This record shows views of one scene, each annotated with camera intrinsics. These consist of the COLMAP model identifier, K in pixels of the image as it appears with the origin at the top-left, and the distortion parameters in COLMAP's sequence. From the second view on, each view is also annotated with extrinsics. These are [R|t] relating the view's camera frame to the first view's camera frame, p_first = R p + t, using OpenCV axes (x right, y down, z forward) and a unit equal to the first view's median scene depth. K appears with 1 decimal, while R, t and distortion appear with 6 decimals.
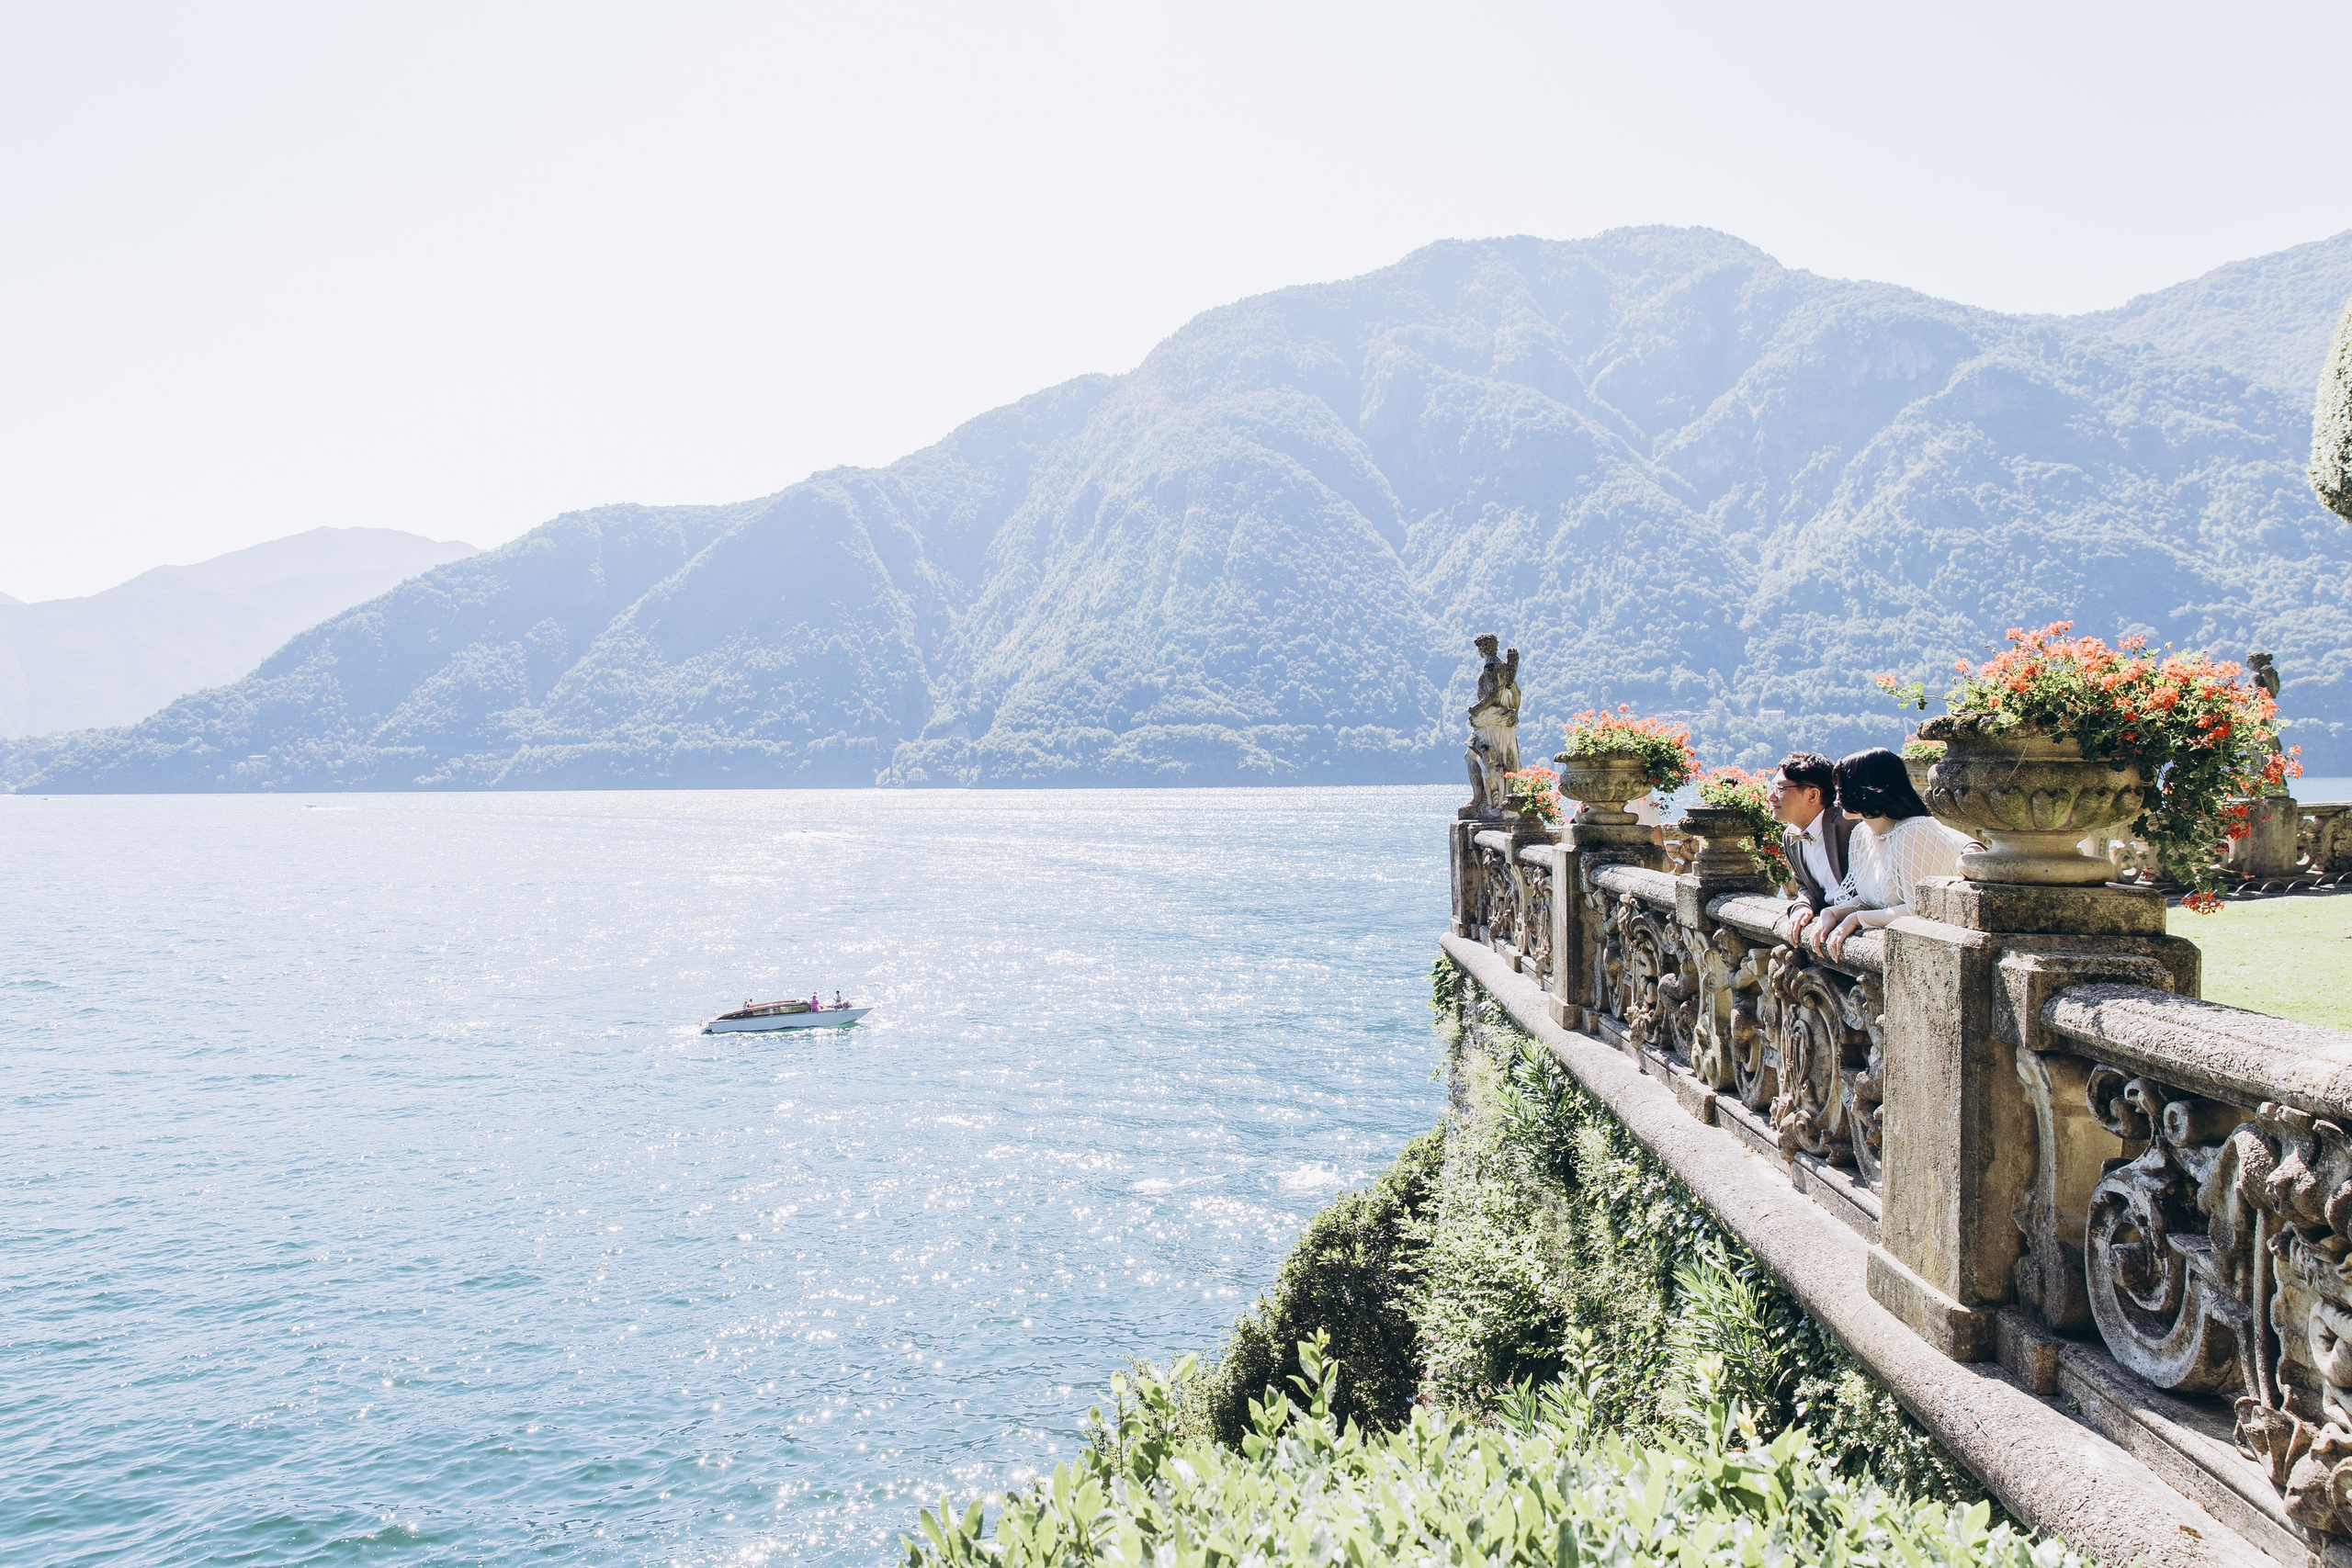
lens RADIAL K [[1624.5, 0, 1196.2], [0, 1624.5, 775.4], [0, 0, 1]] dist [0.019414, -0.008003]
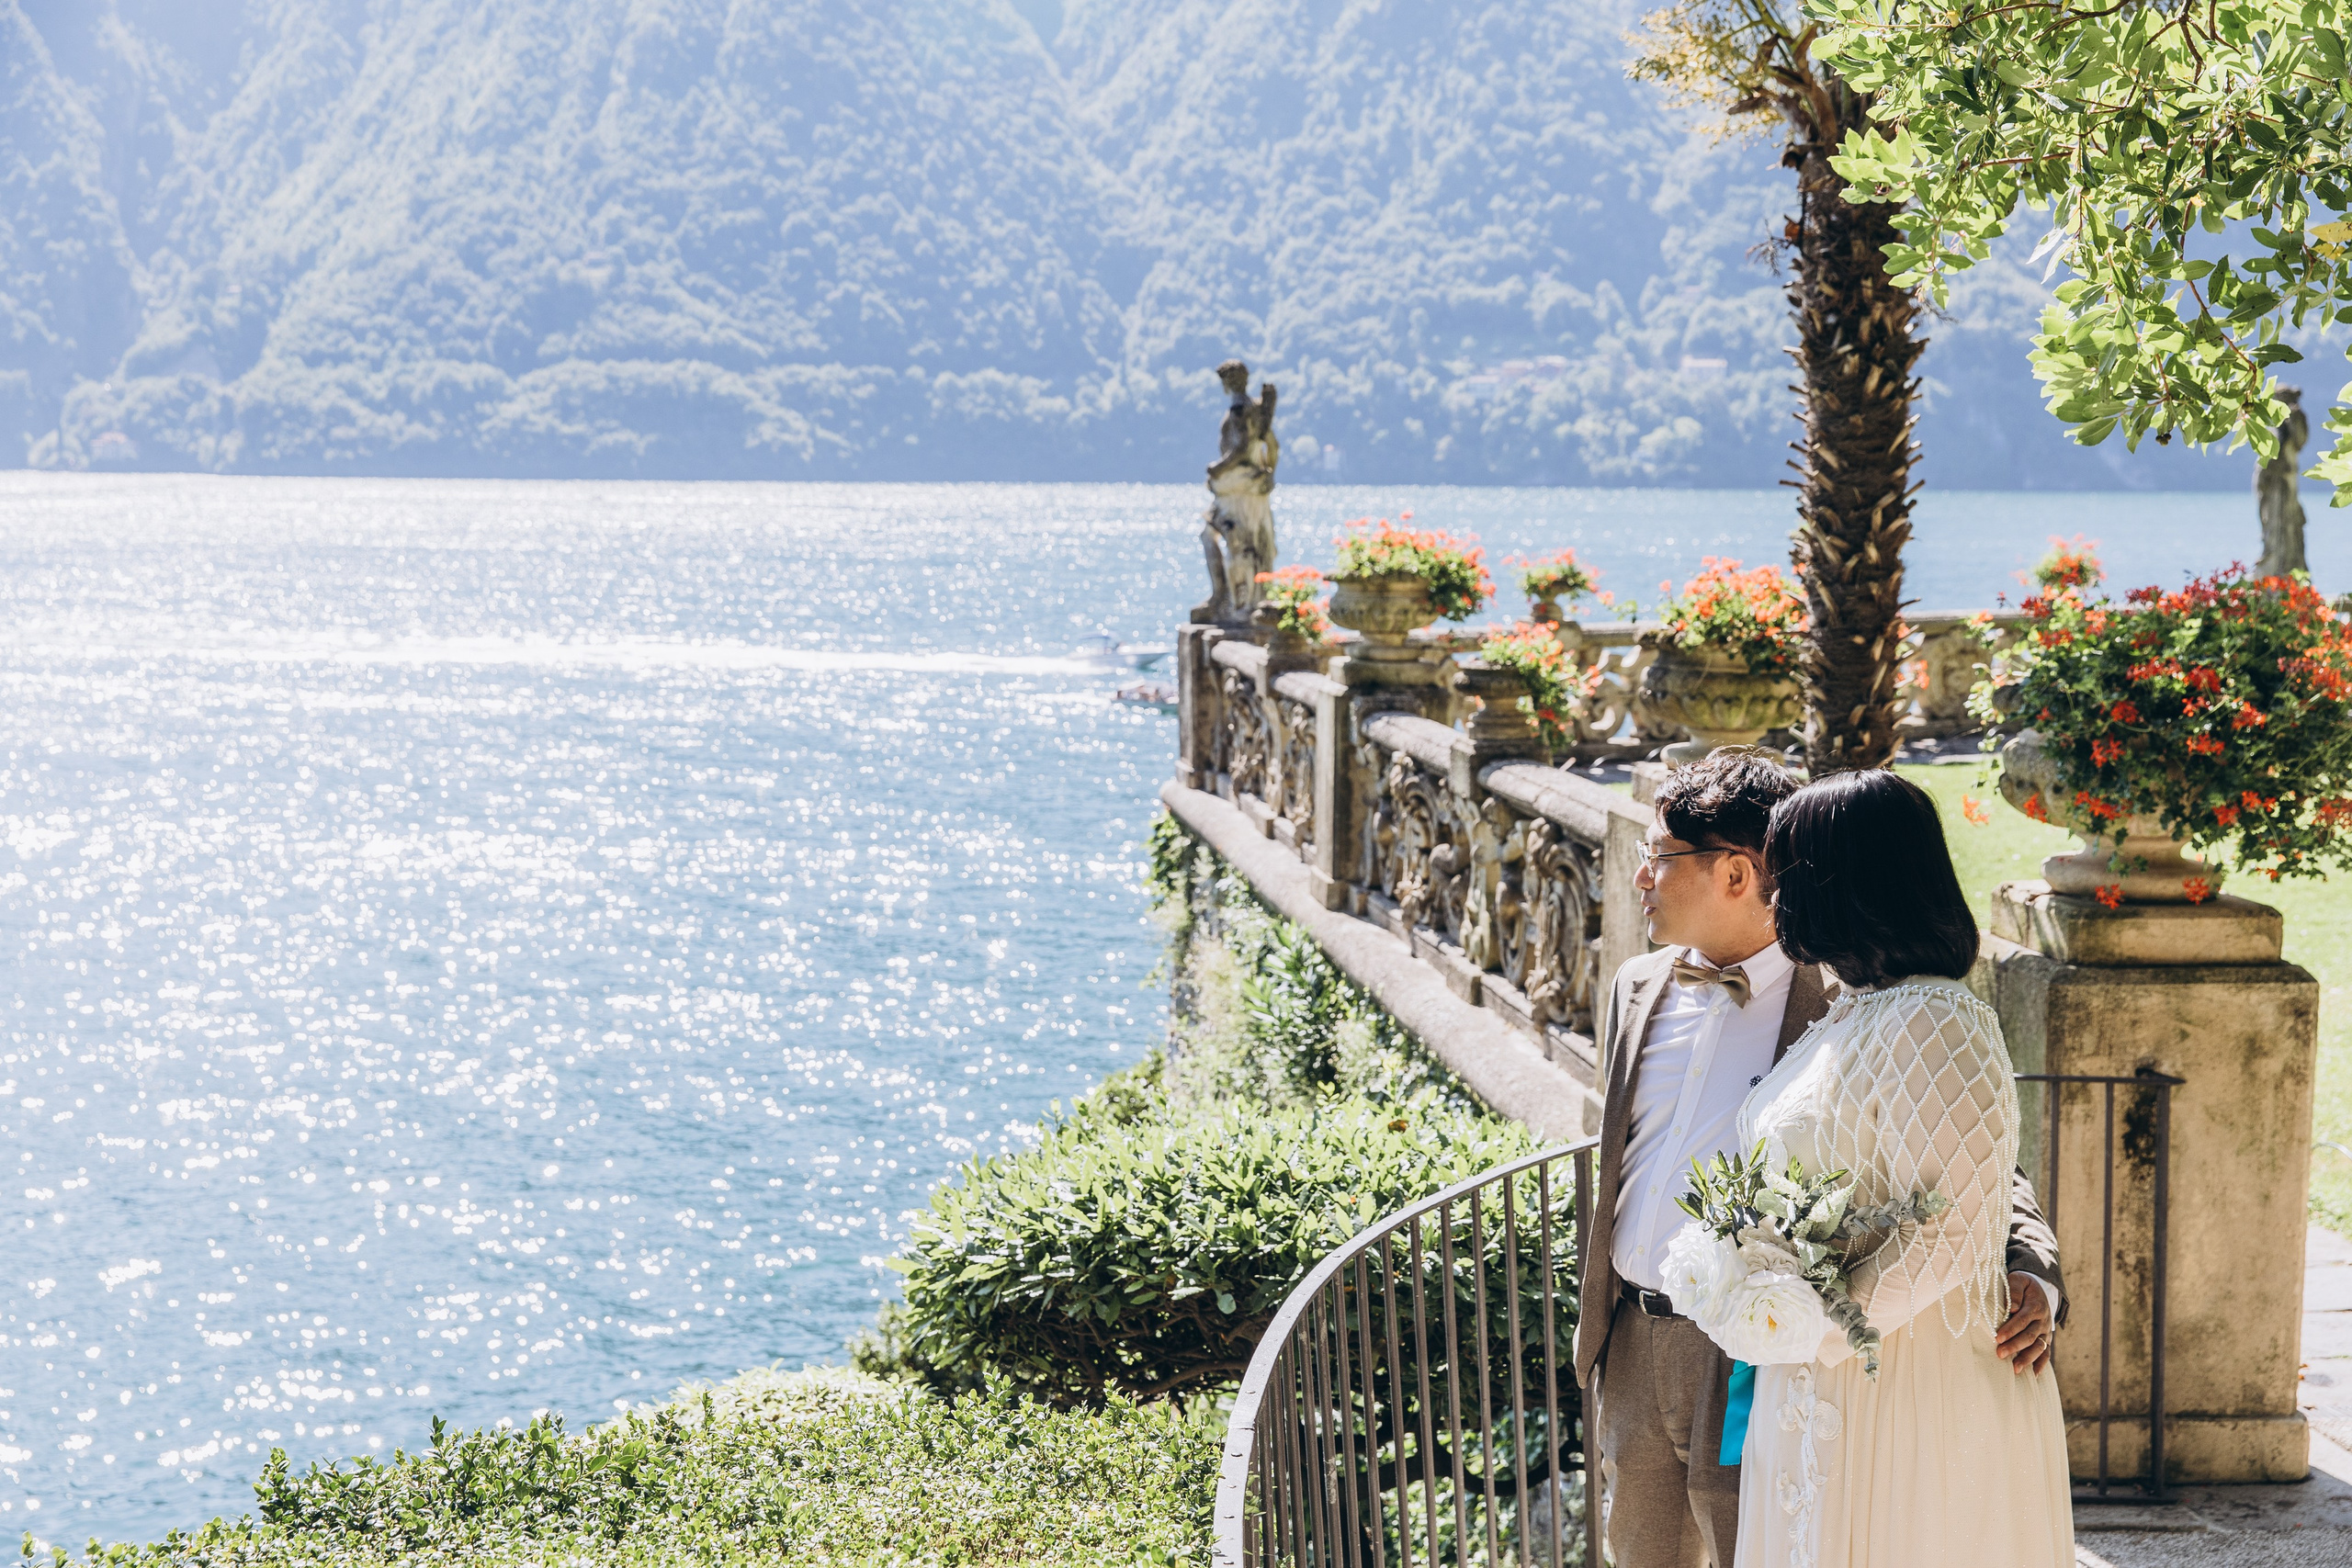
lens RADIAL K [[3726.4, 0, 1182.0], [0, 3726.4, 783.7], [0, 0, 1]] dist [-0.178933, 0.000000]
pose [[0.983959, -0.001140, 0.178393, -0.052144], [-0.018880, 0.993699, 0.110484, -0.032759], [-0.177394, -0.112080, 0.977737, -0.235578]]
